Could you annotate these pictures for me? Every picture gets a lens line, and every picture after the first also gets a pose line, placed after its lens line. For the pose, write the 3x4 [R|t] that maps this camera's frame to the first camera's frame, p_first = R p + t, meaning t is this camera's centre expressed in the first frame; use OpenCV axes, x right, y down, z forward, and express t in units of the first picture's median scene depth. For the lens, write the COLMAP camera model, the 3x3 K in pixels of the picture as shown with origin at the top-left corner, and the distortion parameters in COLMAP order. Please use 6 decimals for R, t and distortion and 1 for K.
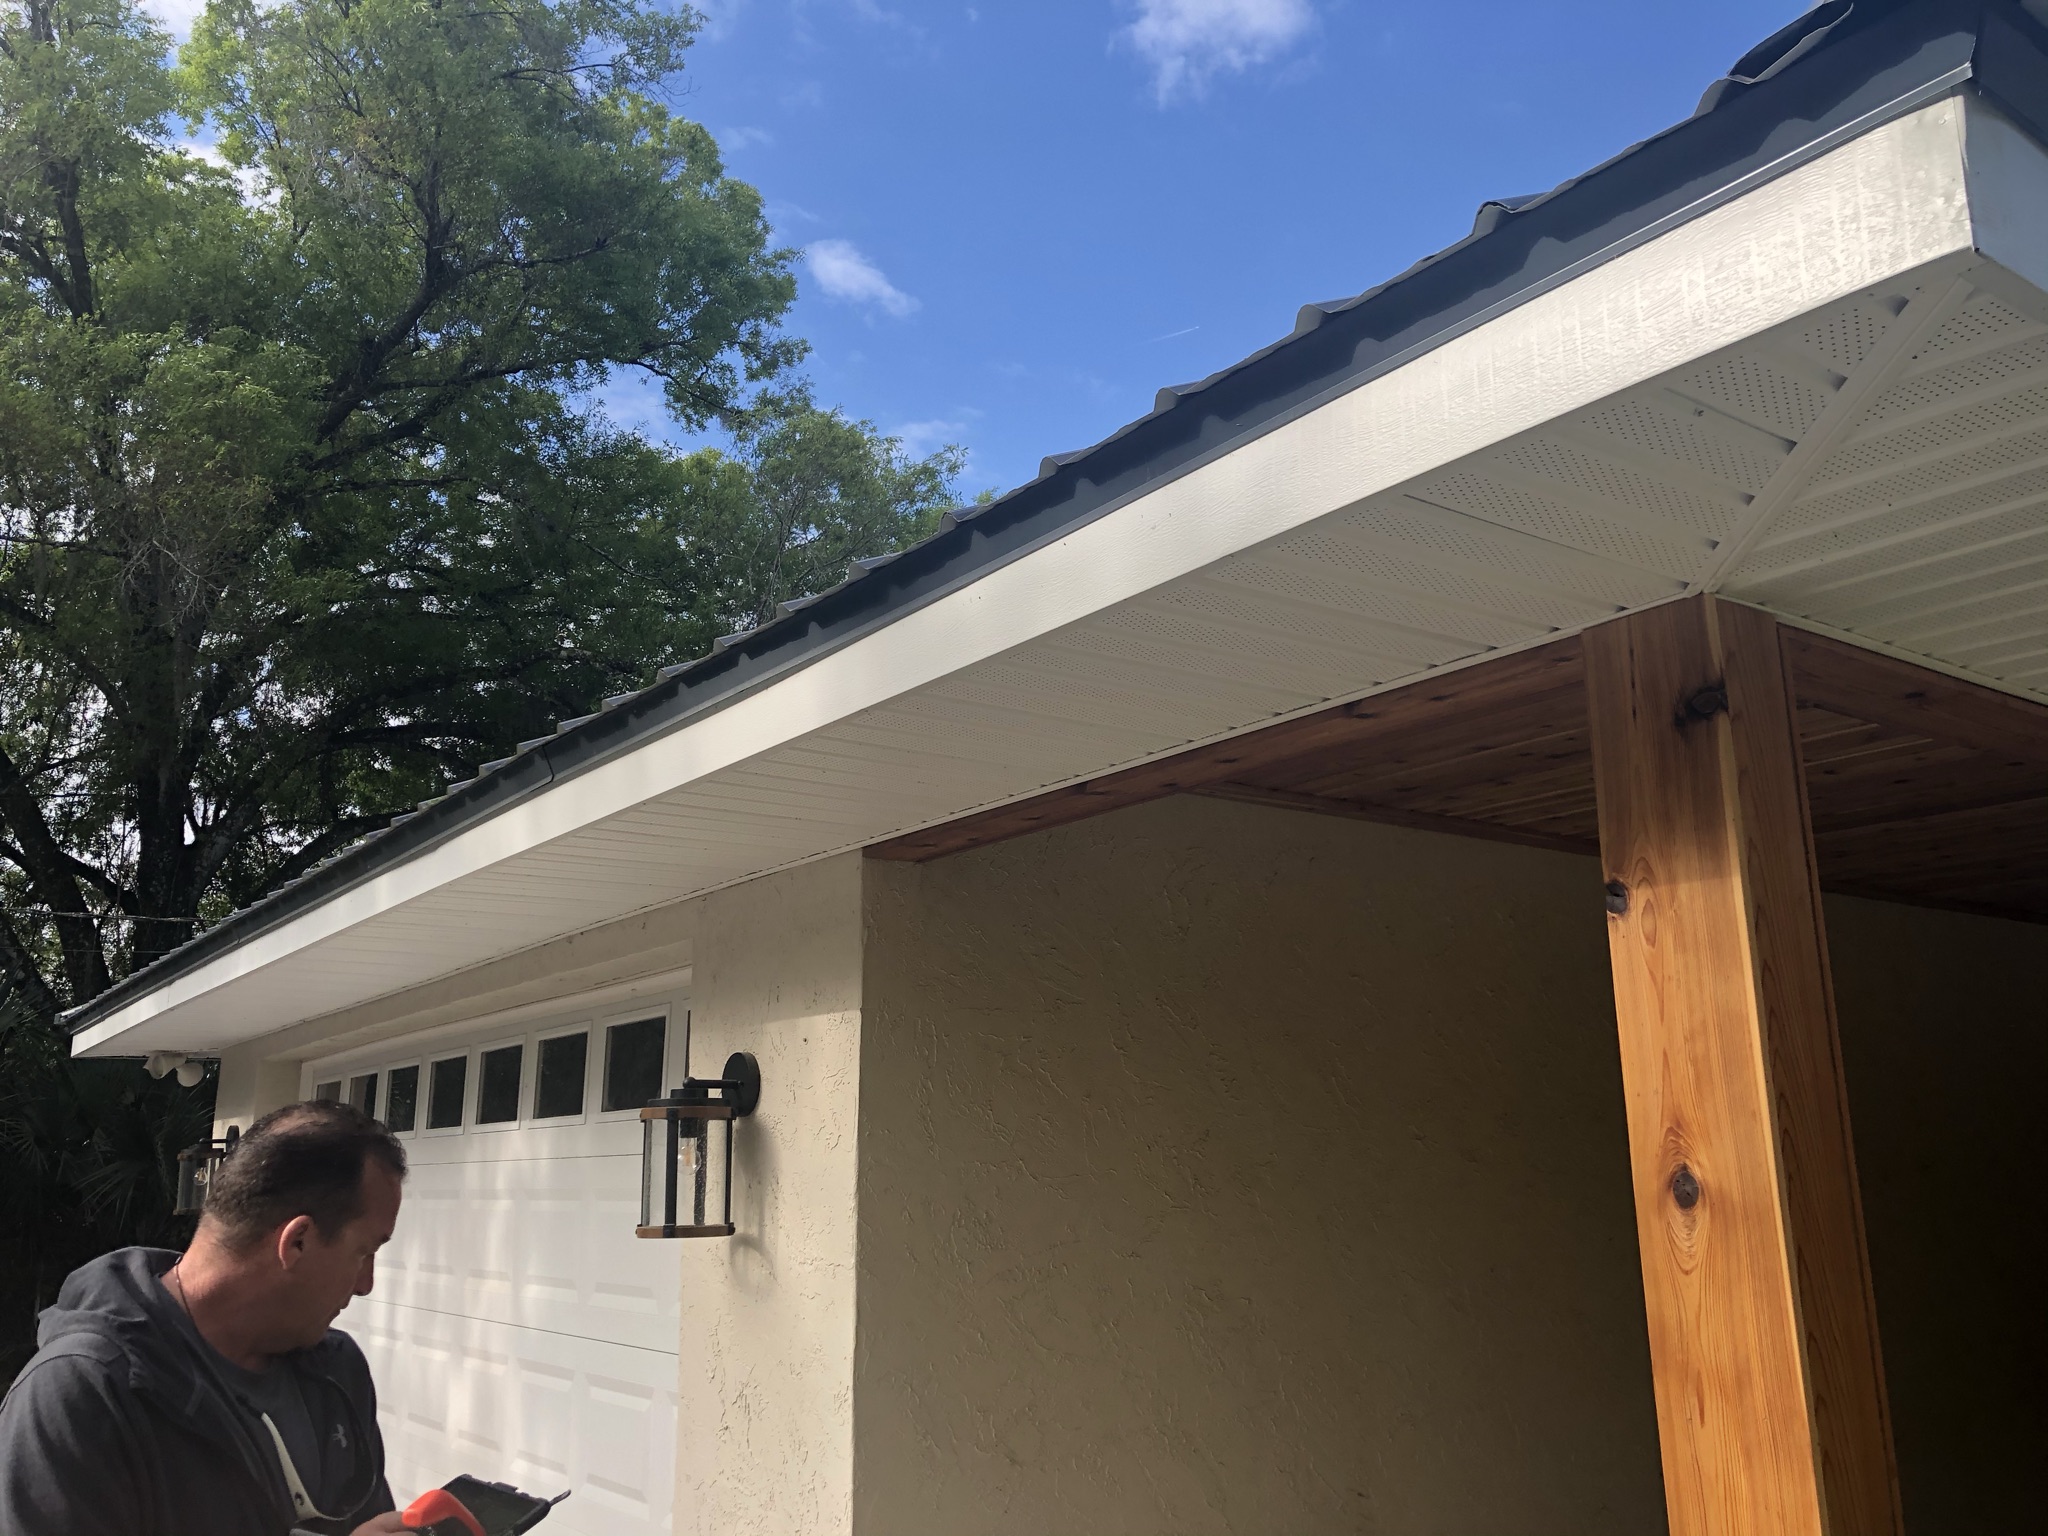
lens RADIAL K [[1665.3, 0, 1030.1], [0, 1665.3, 762.3], [0, 0, 1]] dist [0.043905, -0.046354]
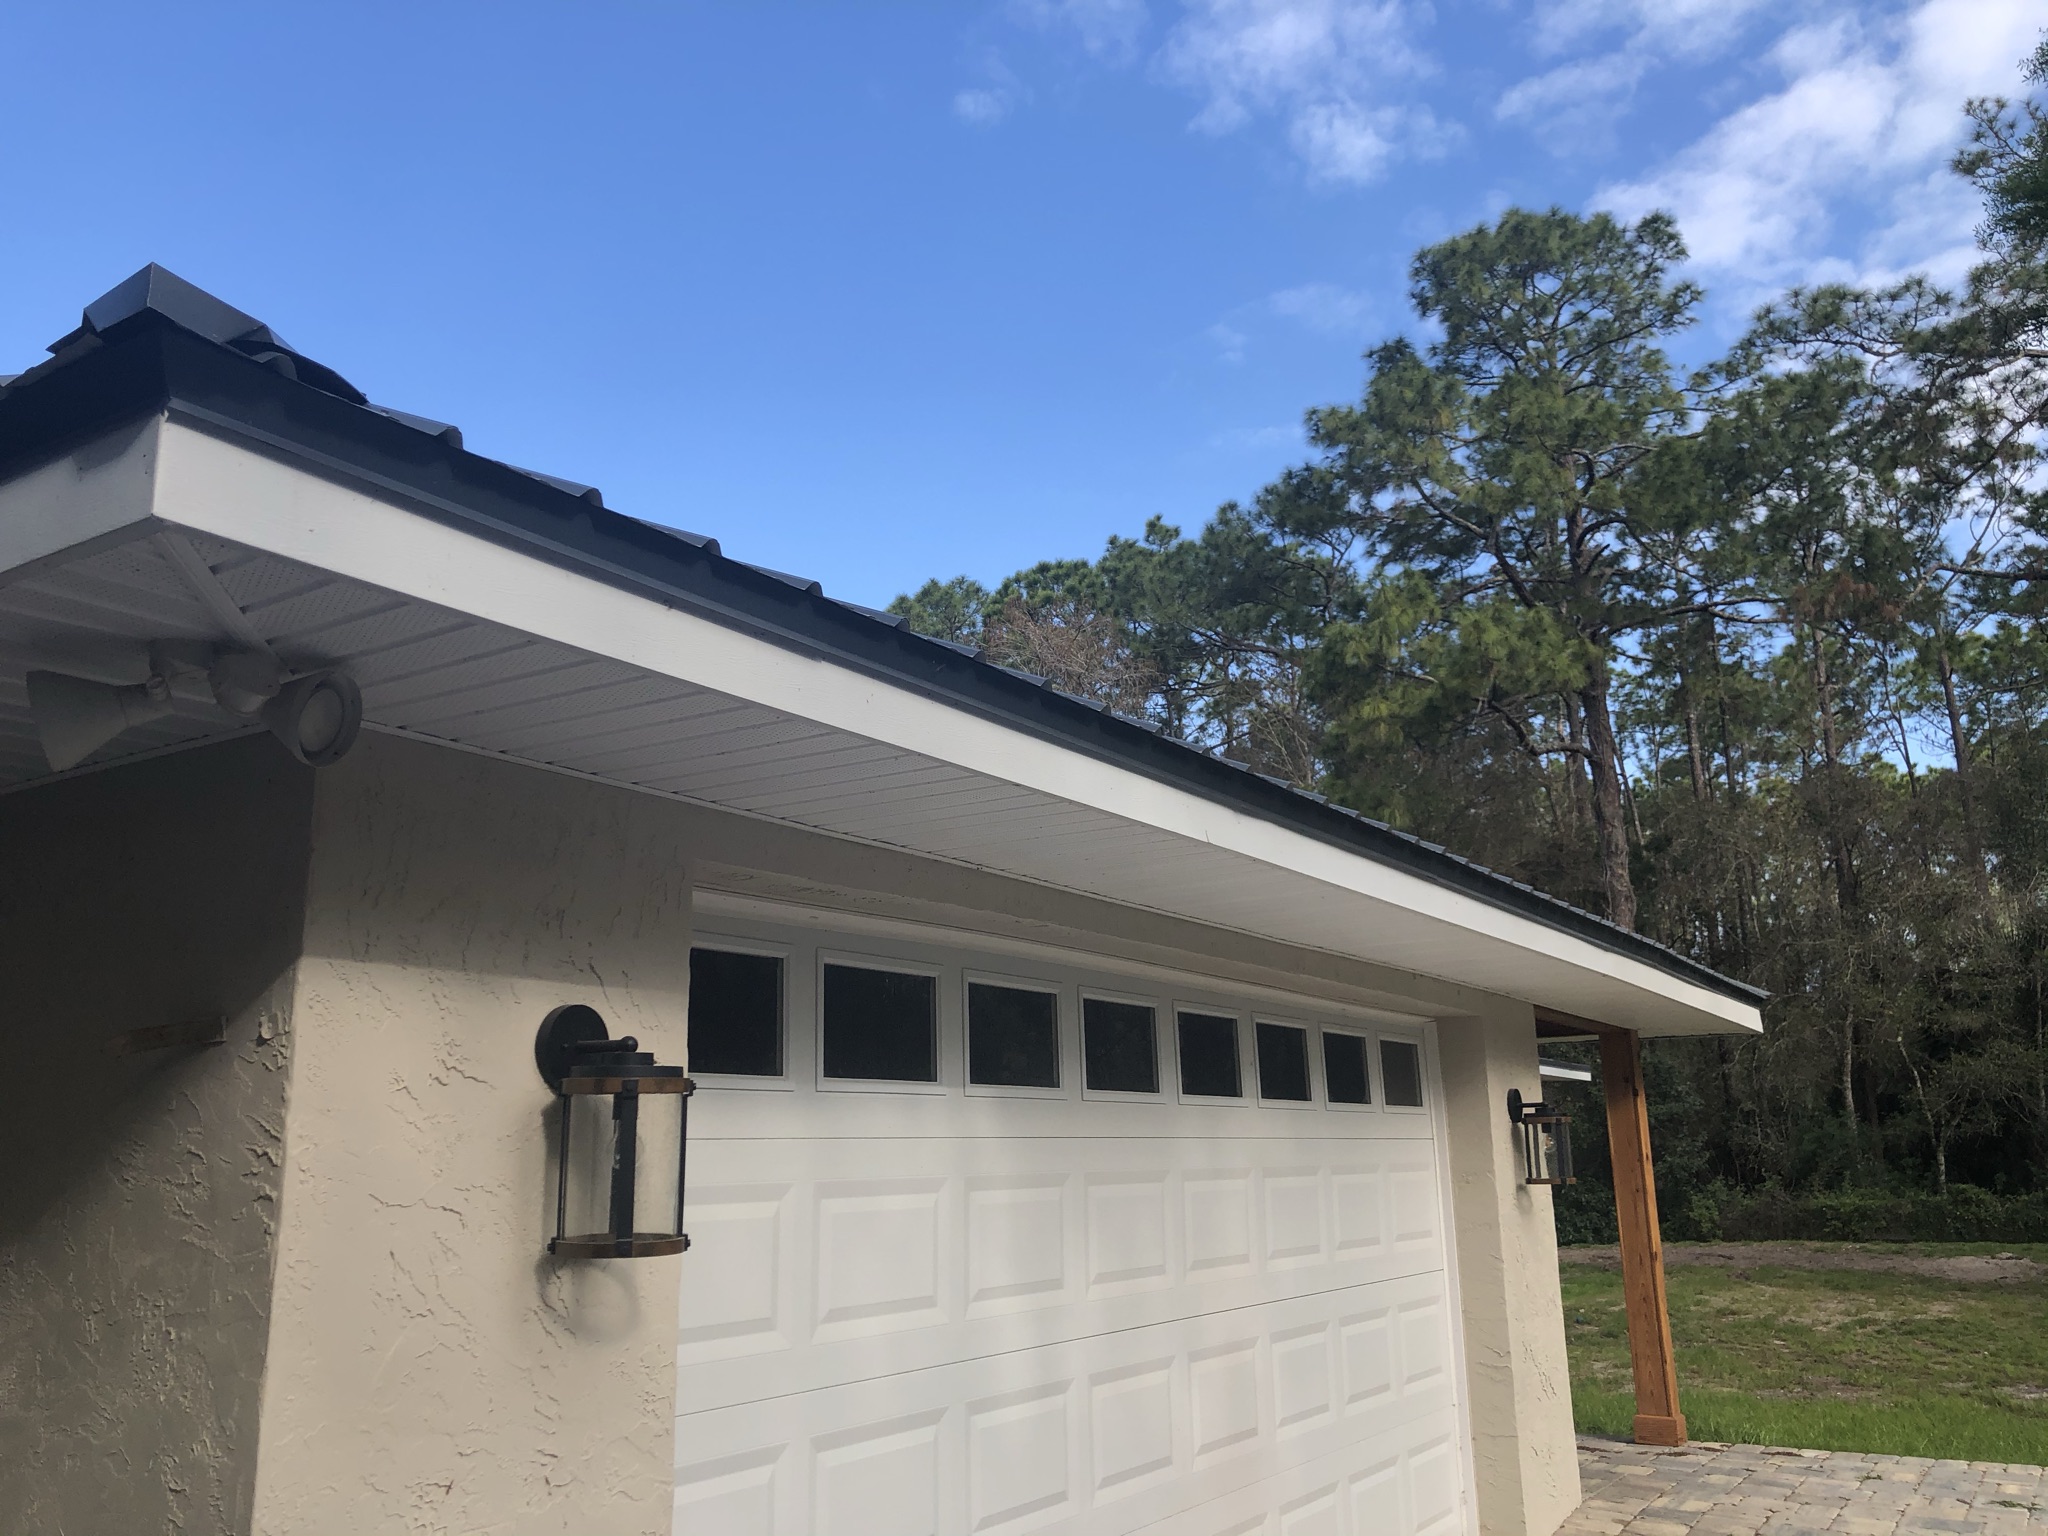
lens RADIAL K [[1665.3, 0, 985.1], [0, 1665.3, 774.2], [0, 0, 1]] dist [0.043905, -0.046354]
pose [[-0.347828, 0.232150, 0.908362, -3.509194], [-0.197438, 0.928996, -0.313026, 1.104910], [-0.916534, -0.288225, -0.277295, 4.327999]]
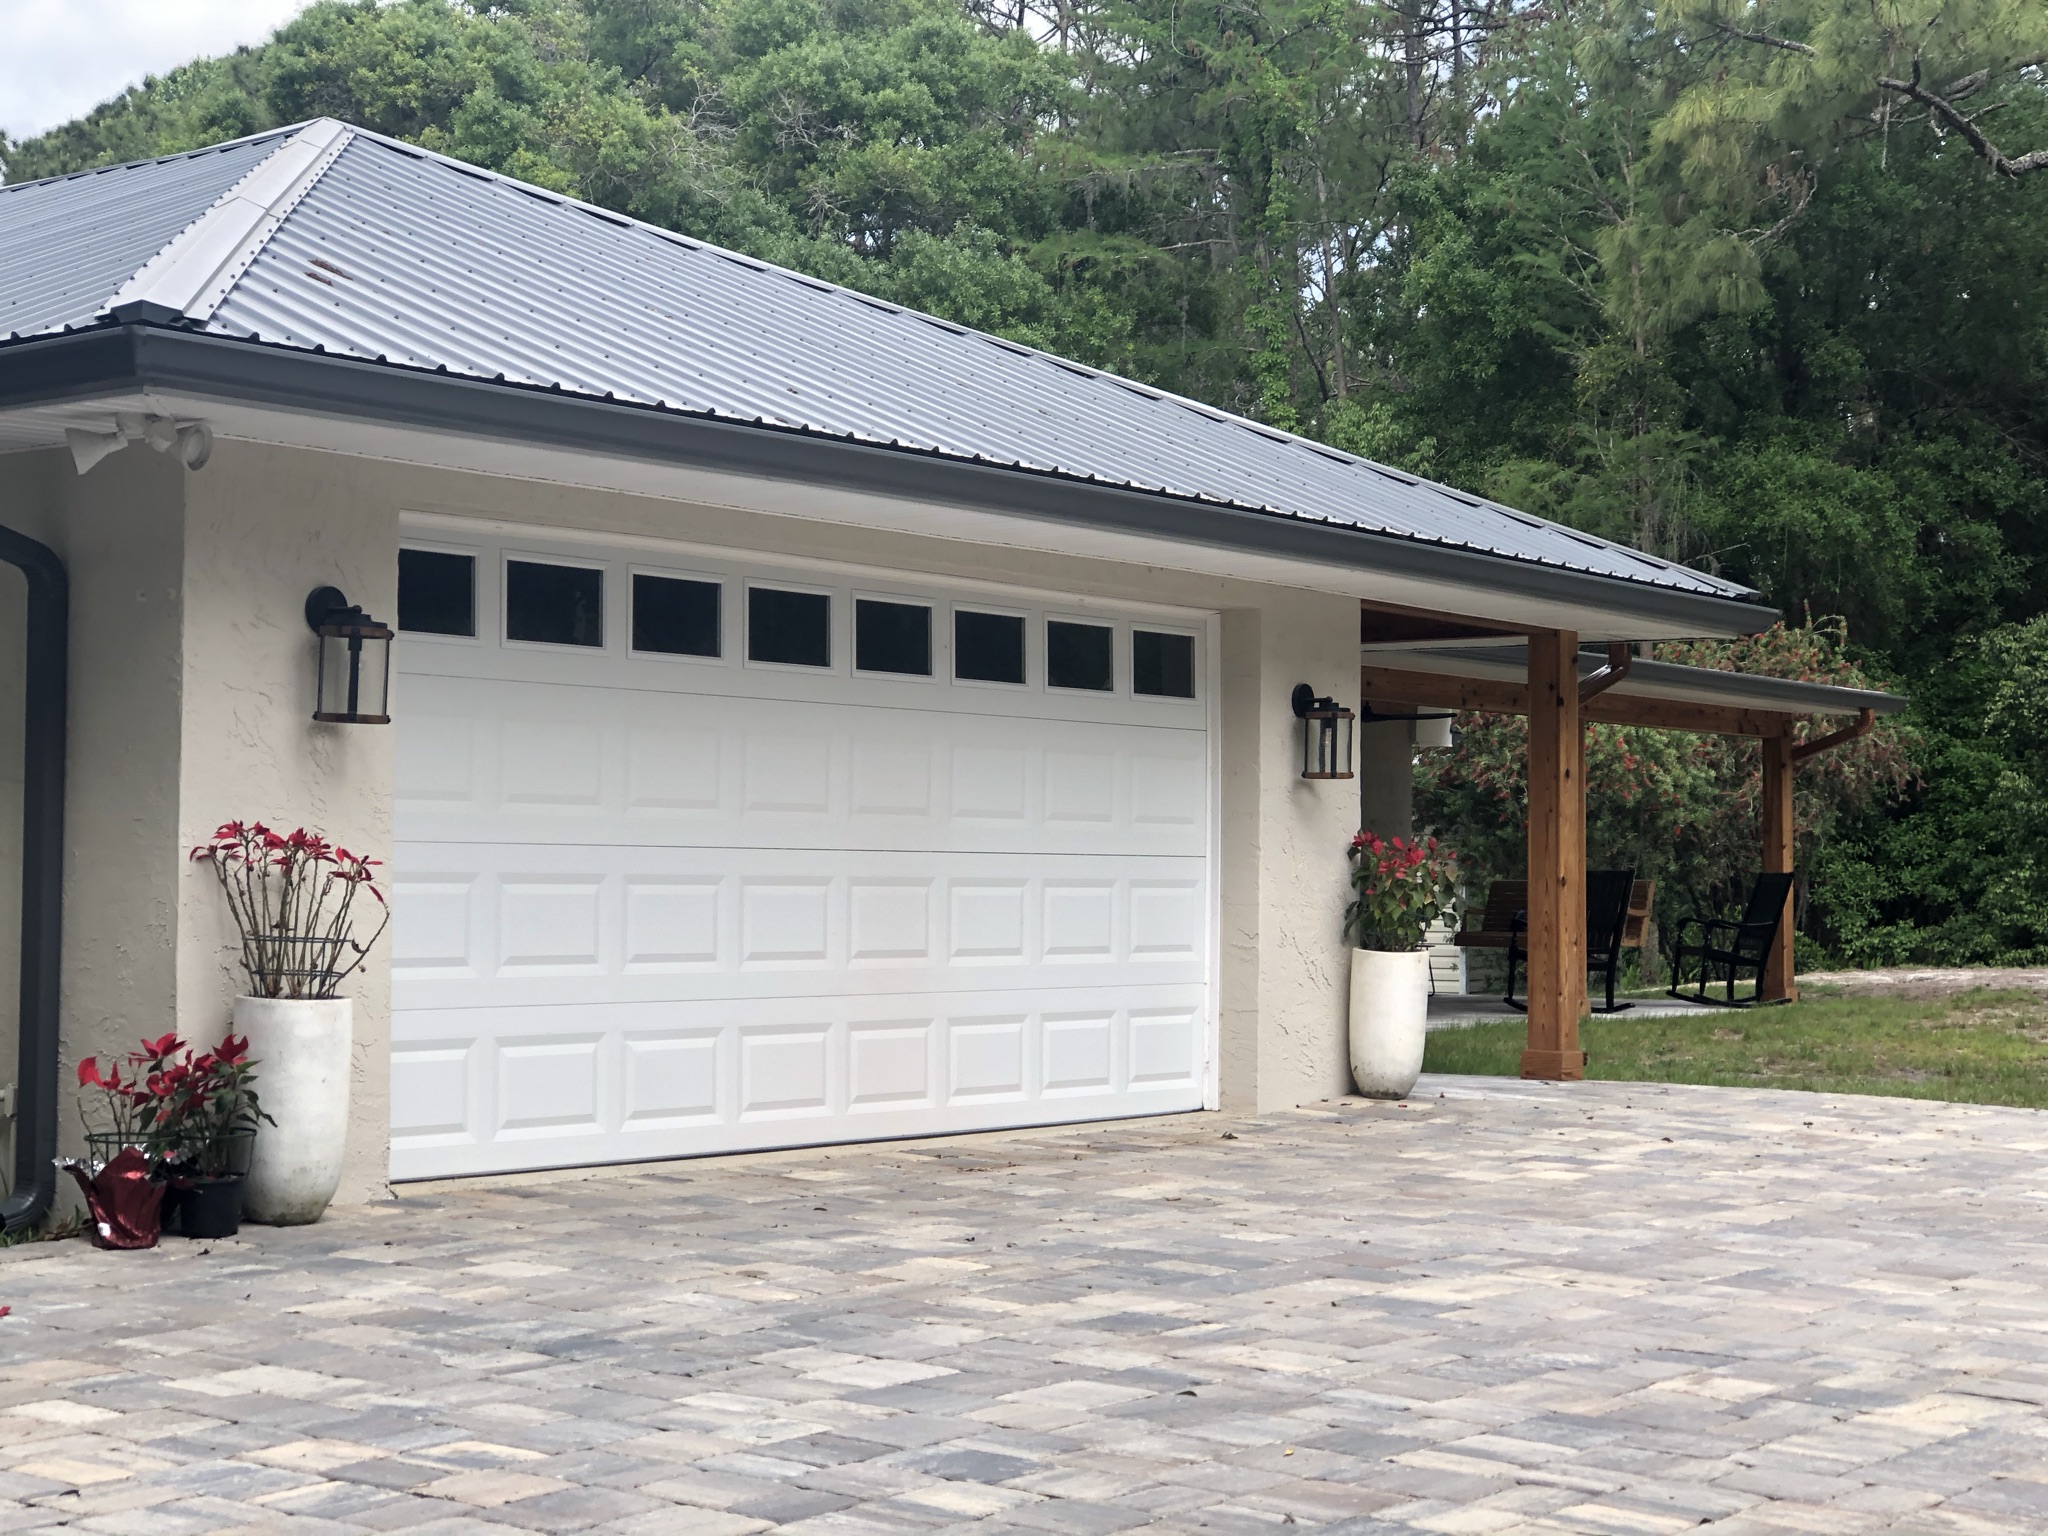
lens RADIAL K [[3346.2, 0, 1024.8], [0, 3346.2, 760.9], [0, 0, 1]] dist [0.048479, 0.000000]
pose [[-0.296144, 0.049198, 0.953875, -7.103604], [-0.226370, 0.966605, -0.120134, 1.525620], [-0.927931, -0.251505, -0.275117, 4.538547]]
